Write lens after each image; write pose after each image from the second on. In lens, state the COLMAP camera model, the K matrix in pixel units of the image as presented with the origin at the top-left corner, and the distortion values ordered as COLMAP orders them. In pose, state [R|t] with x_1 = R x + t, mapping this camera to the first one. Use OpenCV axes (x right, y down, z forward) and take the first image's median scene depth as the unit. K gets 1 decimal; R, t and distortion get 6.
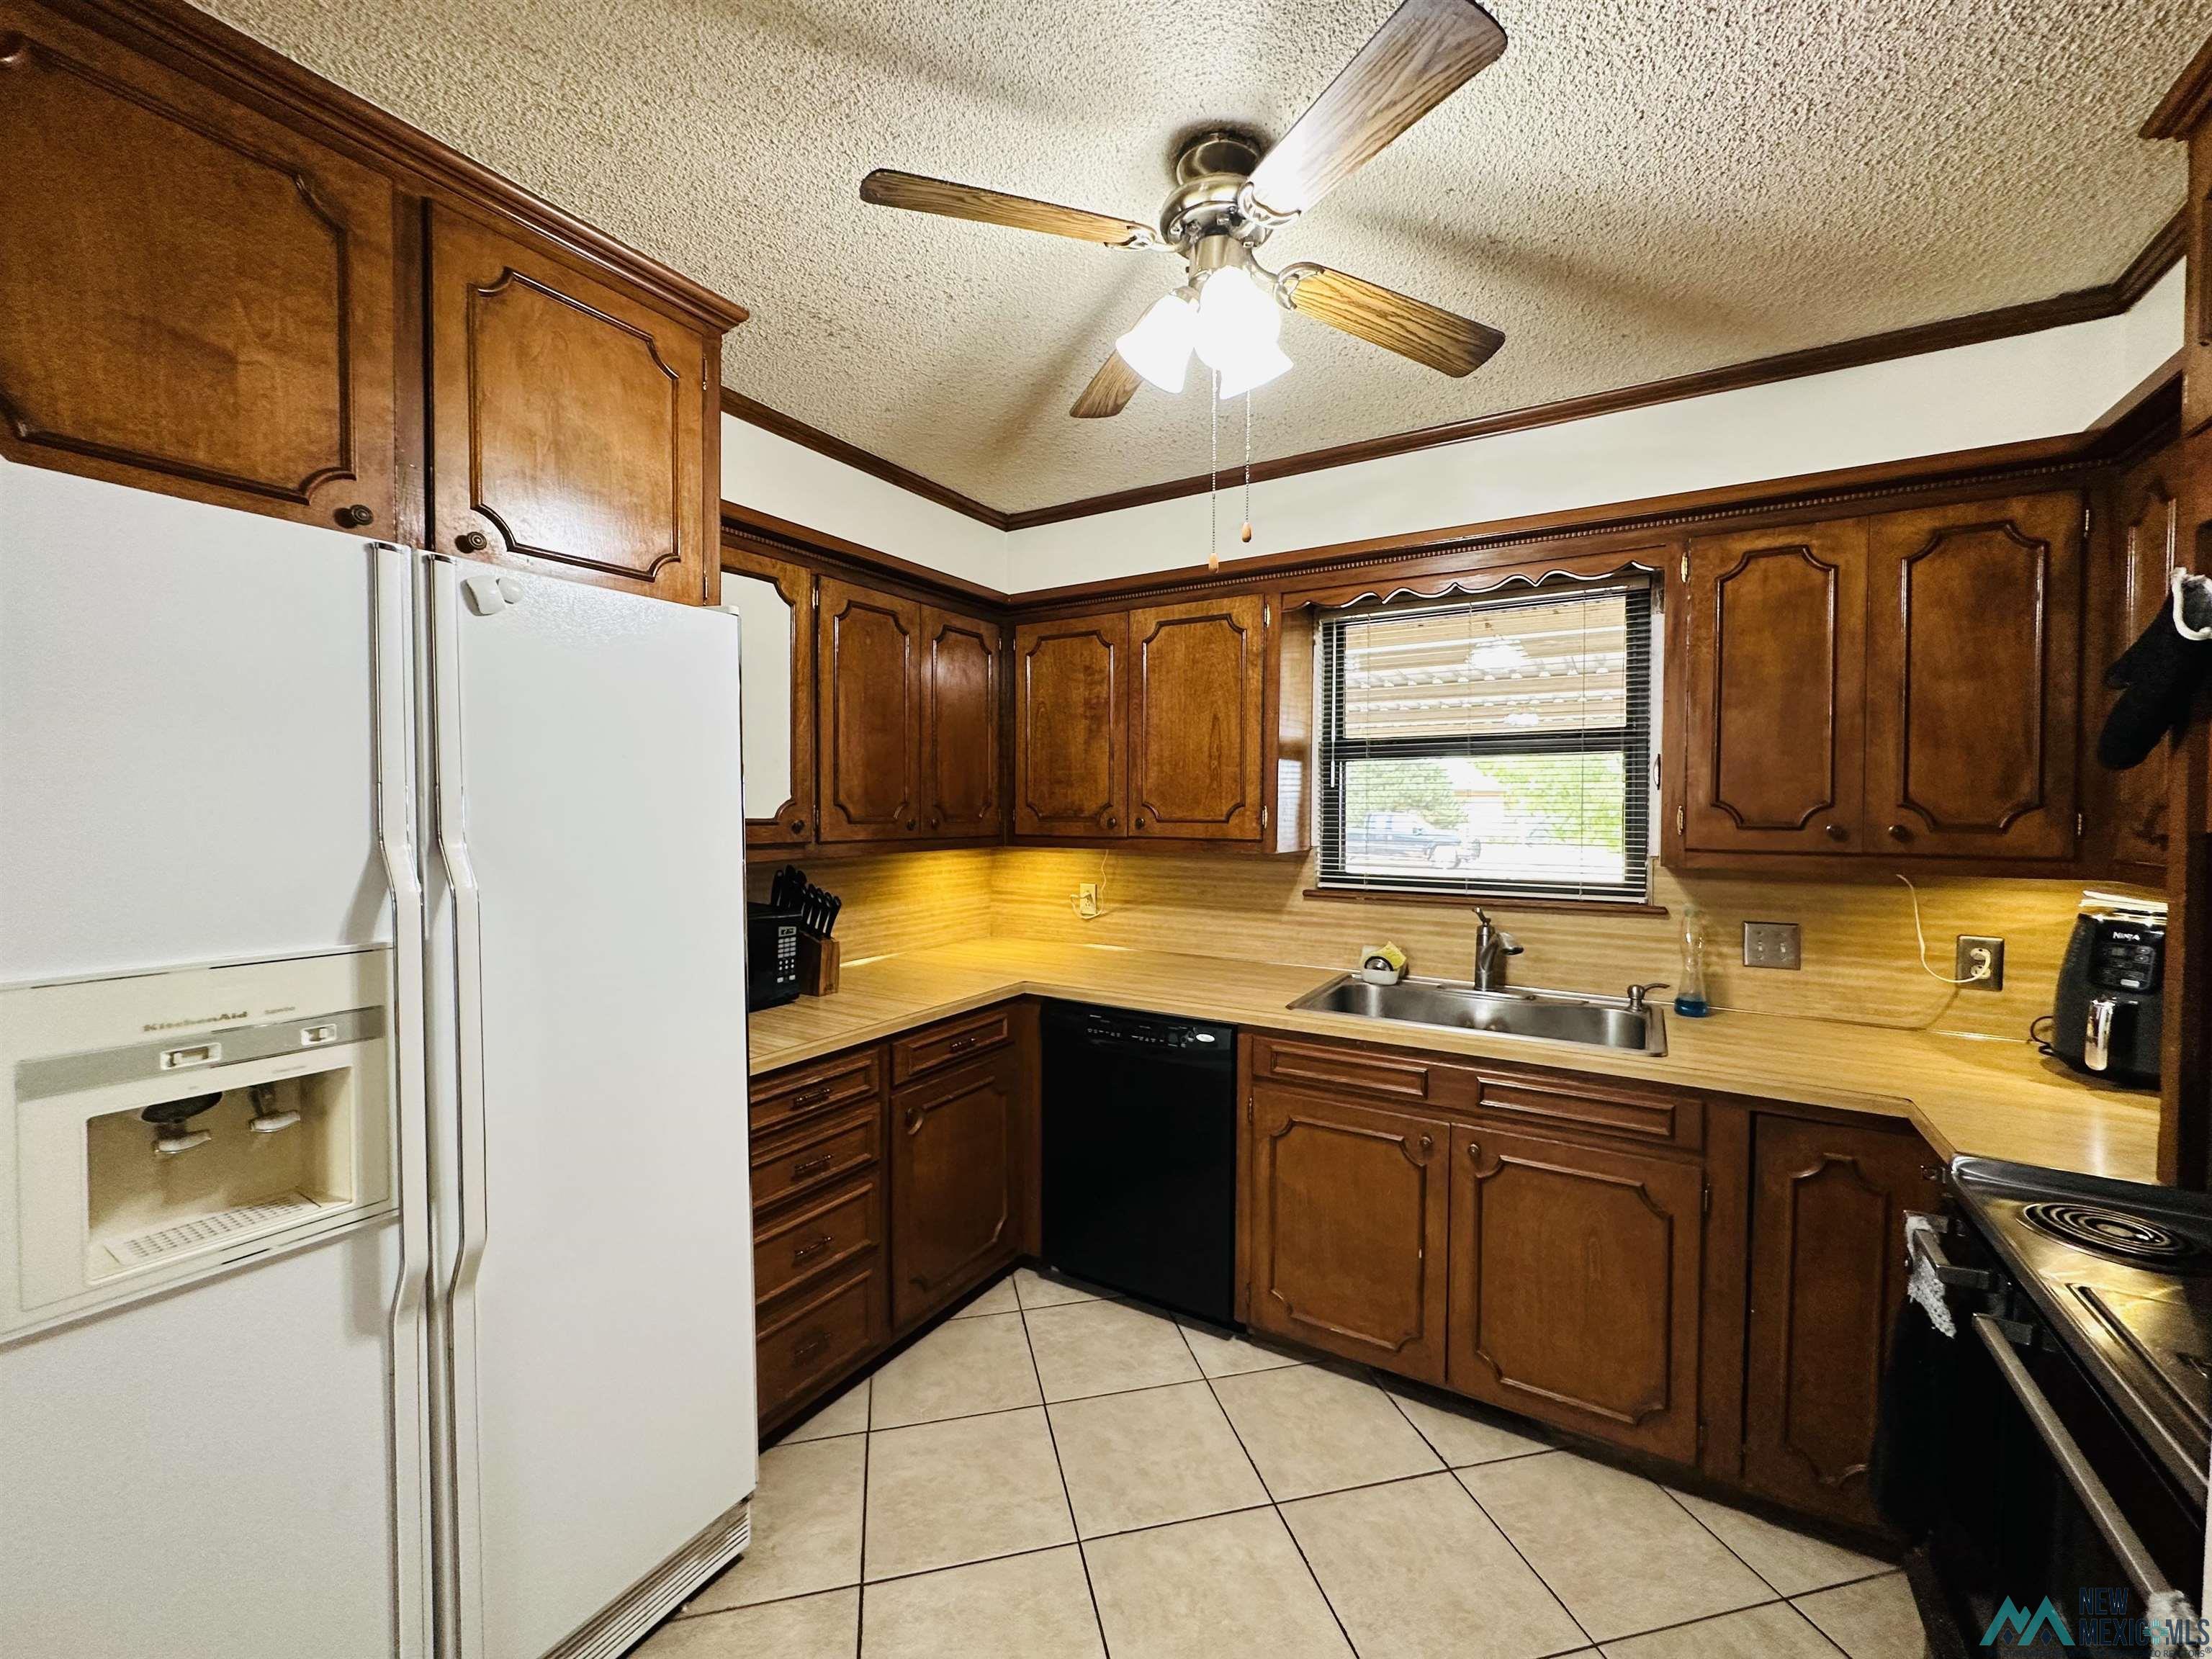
lens RADIAL K [[884.9, 0, 1103.6], [0, 884.9, 823.8], [0, 0, 1]] dist [-0.004619, 0.001197]
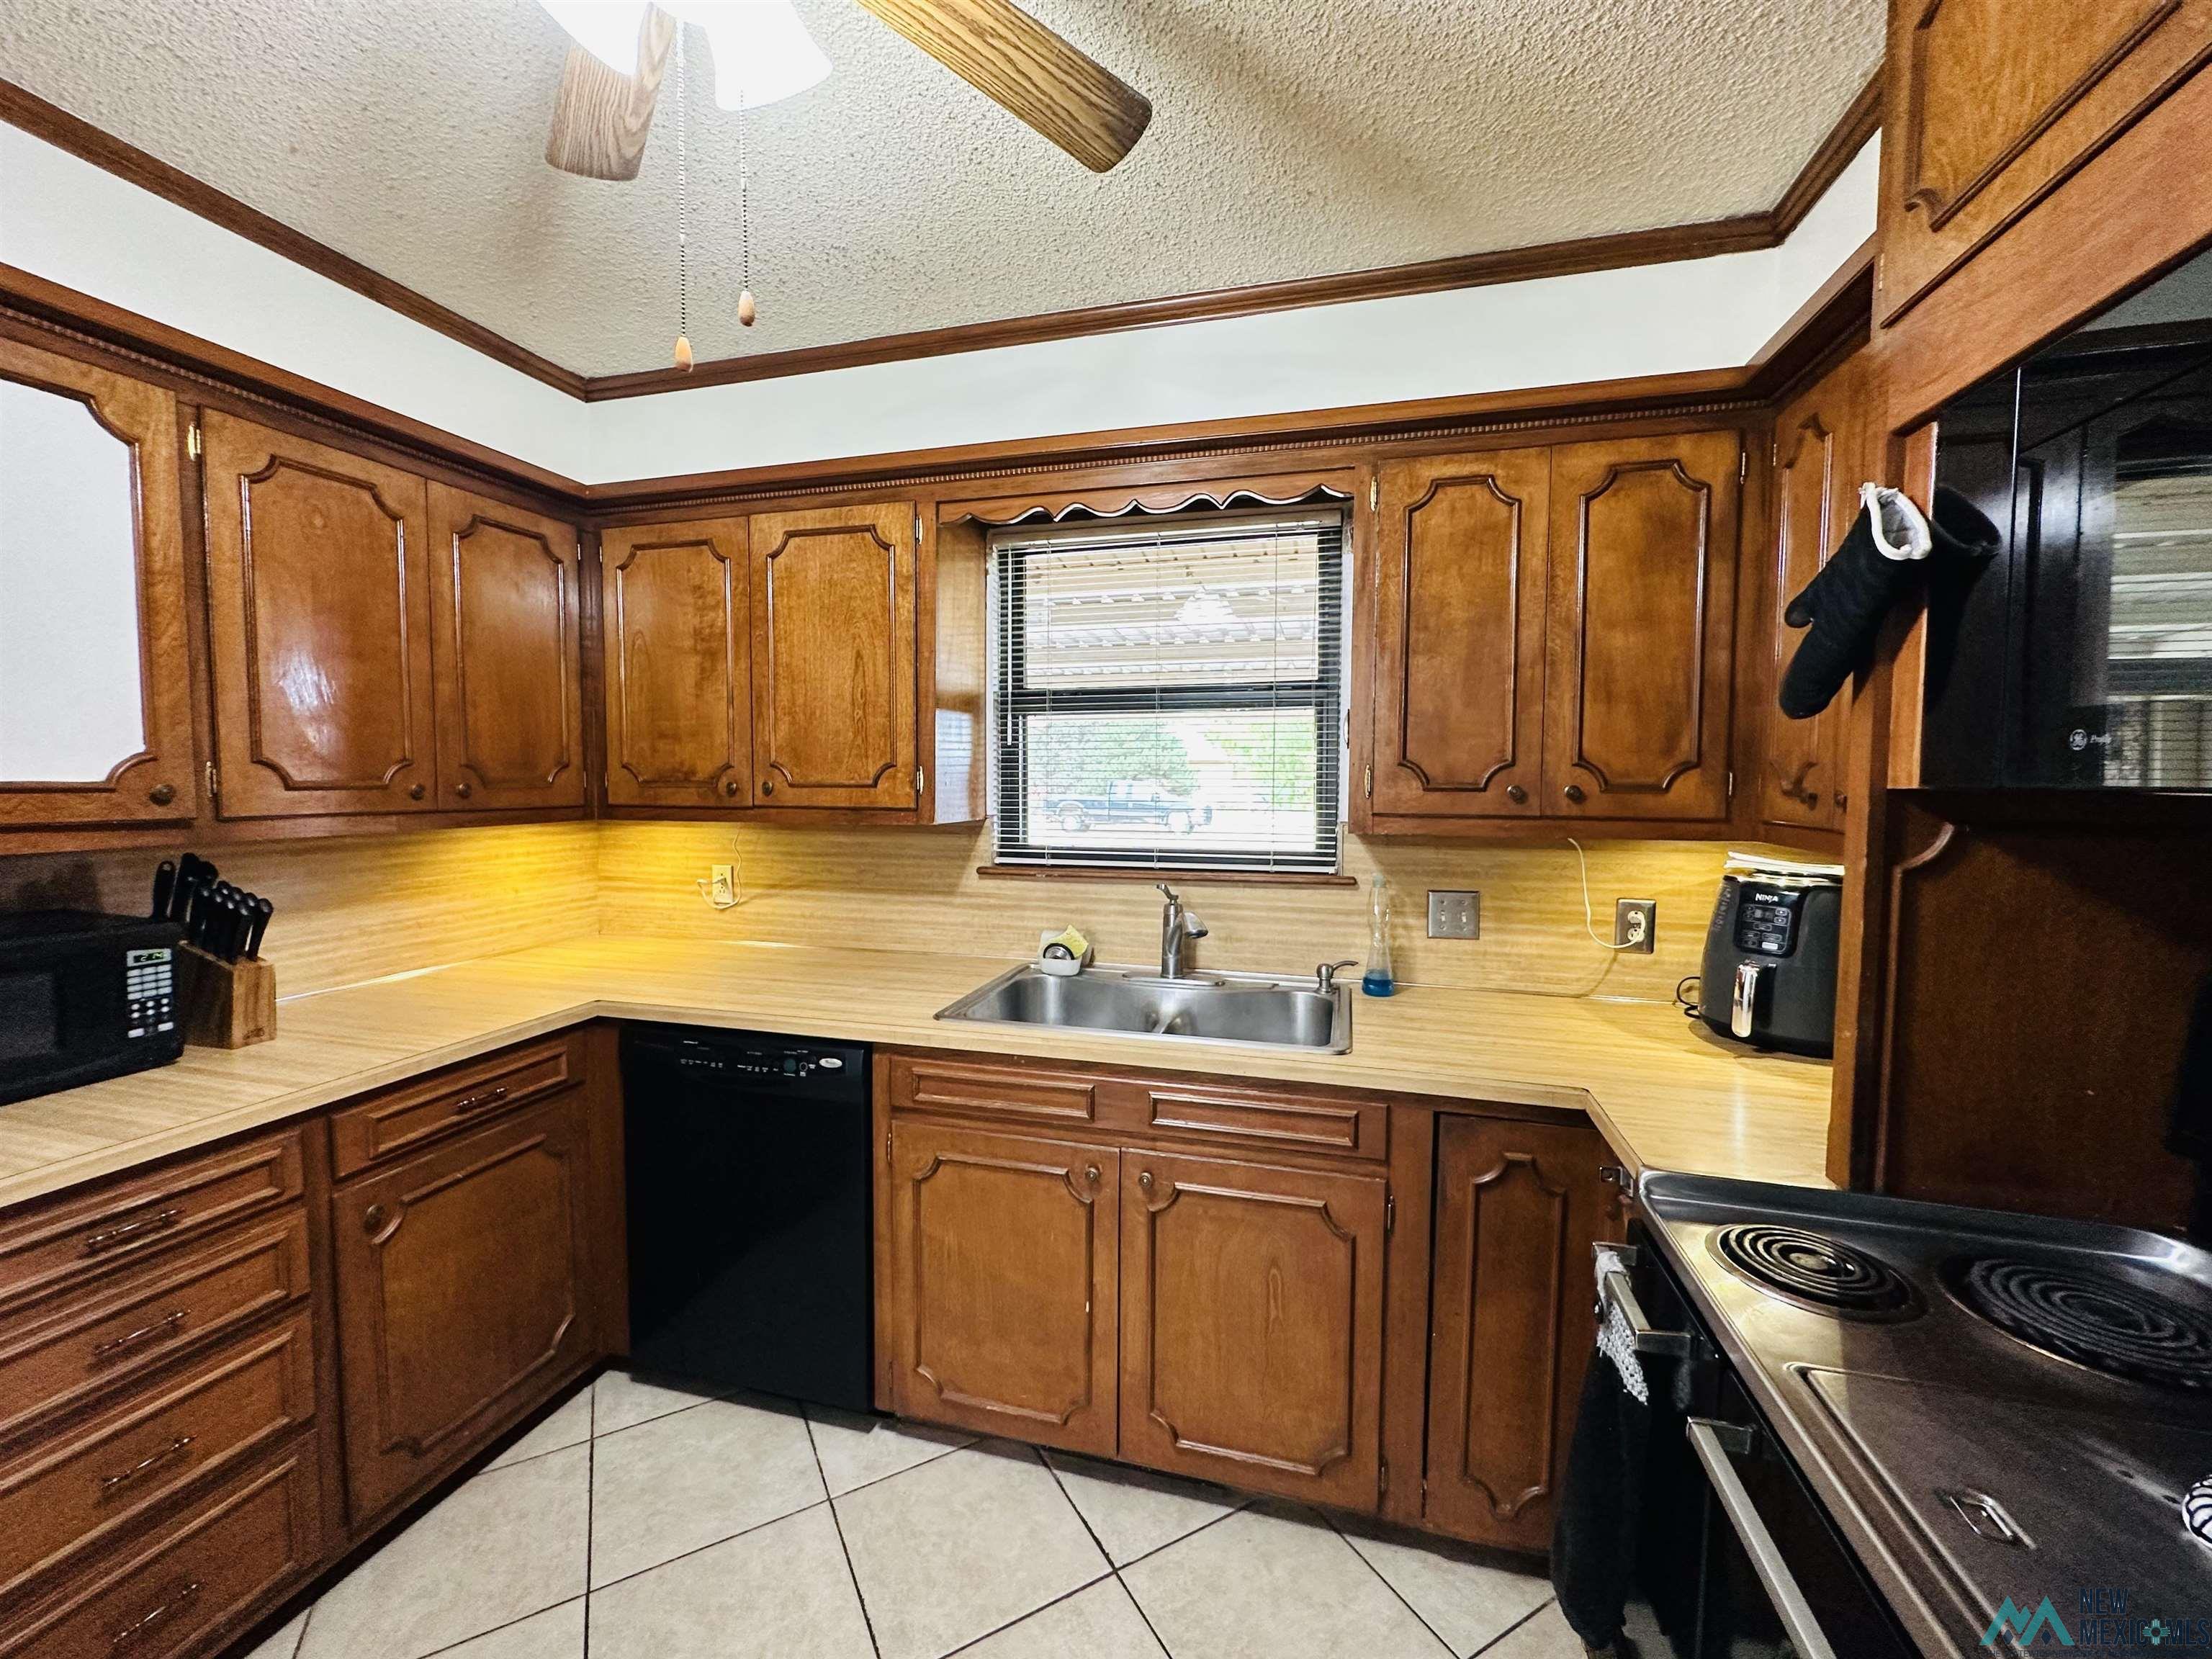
lens RADIAL K [[884.9, 0, 1102.2], [0, 884.9, 824.3], [0, 0, 1]] dist [-0.004619, 0.001197]
pose [[0.962129, -0.014978, 0.272184, 0.144710], [0.005233, 0.999320, 0.036495, 0.005055], [-0.272546, -0.033688, 0.961553, 0.204200]]
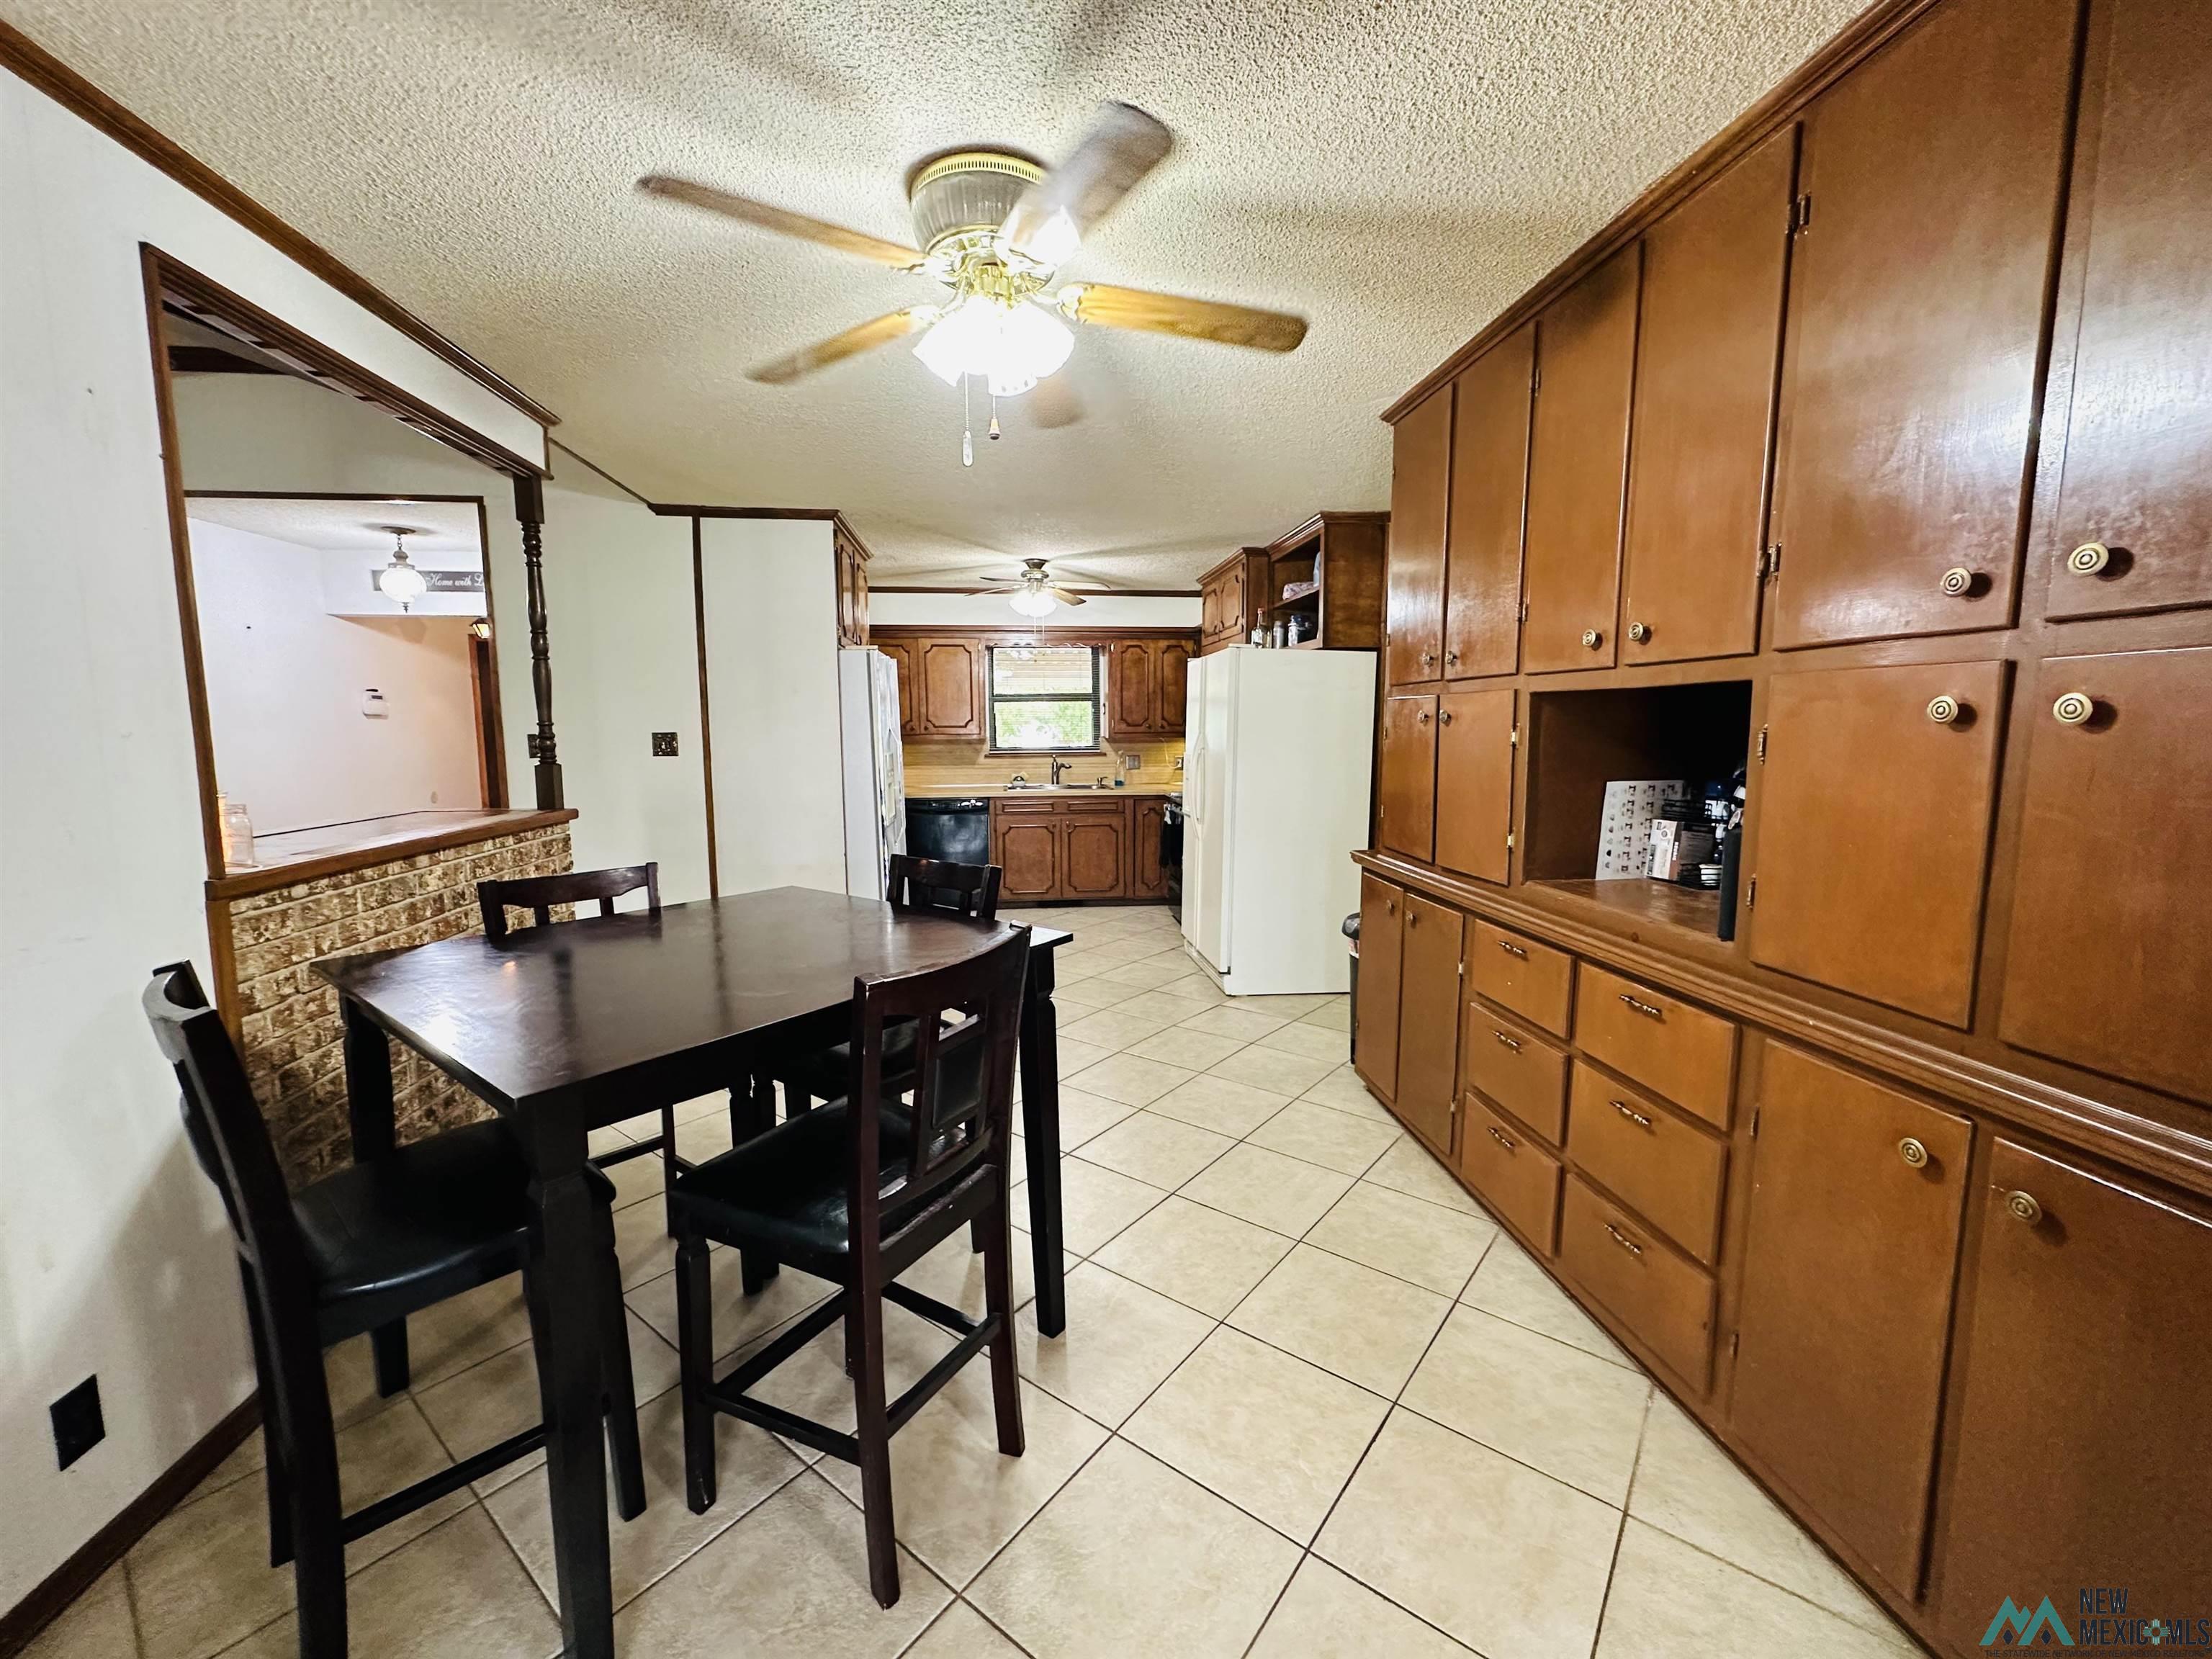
lens RADIAL K [[884.9, 0, 1105.3], [0, 884.9, 822.2], [0, 0, 1]] dist [-0.004619, 0.001197]
pose [[0.785249, -0.077217, 0.614347, -1.384247], [0.019903, 0.994828, 0.099601, 0.030508], [-0.618861, -0.065984, 0.782724, -1.547773]]
